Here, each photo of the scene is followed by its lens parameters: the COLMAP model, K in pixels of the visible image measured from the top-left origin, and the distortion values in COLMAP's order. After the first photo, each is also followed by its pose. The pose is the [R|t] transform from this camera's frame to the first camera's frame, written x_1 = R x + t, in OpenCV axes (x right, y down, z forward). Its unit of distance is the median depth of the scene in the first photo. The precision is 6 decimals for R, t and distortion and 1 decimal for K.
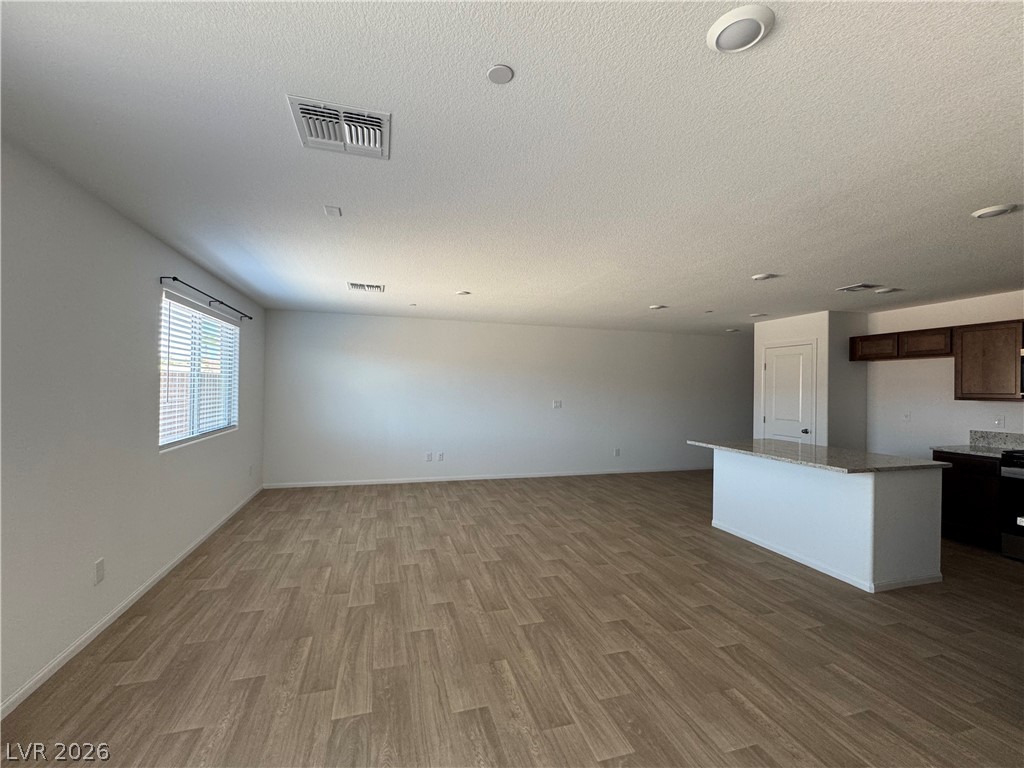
lens RADIAL K [[437.5, 0, 511.1], [0, 437.5, 383.7], [0, 0, 1]] dist [0.001650, 0.000174]
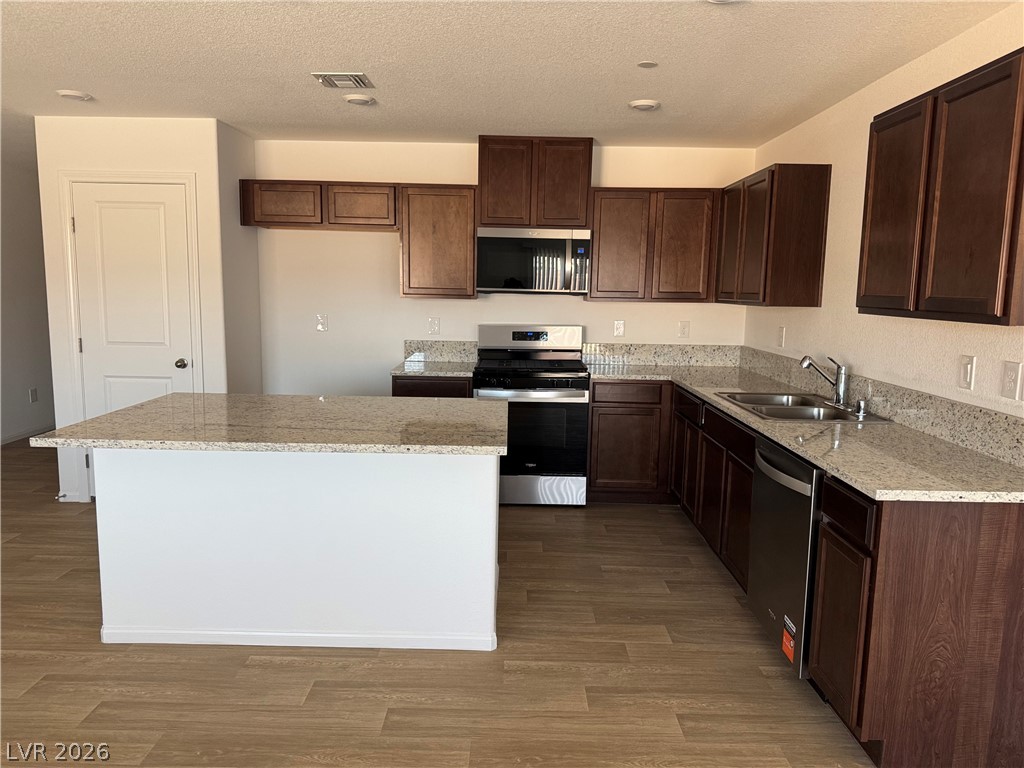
lens RADIAL K [[726.8, 0, 510.6], [0, 726.8, 385.5], [0, 0, 1]] dist [0.029105, -0.008013]
pose [[0.294872, -0.134623, 0.946006, -0.008731], [-0.024579, 0.988629, 0.148350, 0.001404], [-0.955221, -0.066996, 0.288210, 0.493362]]
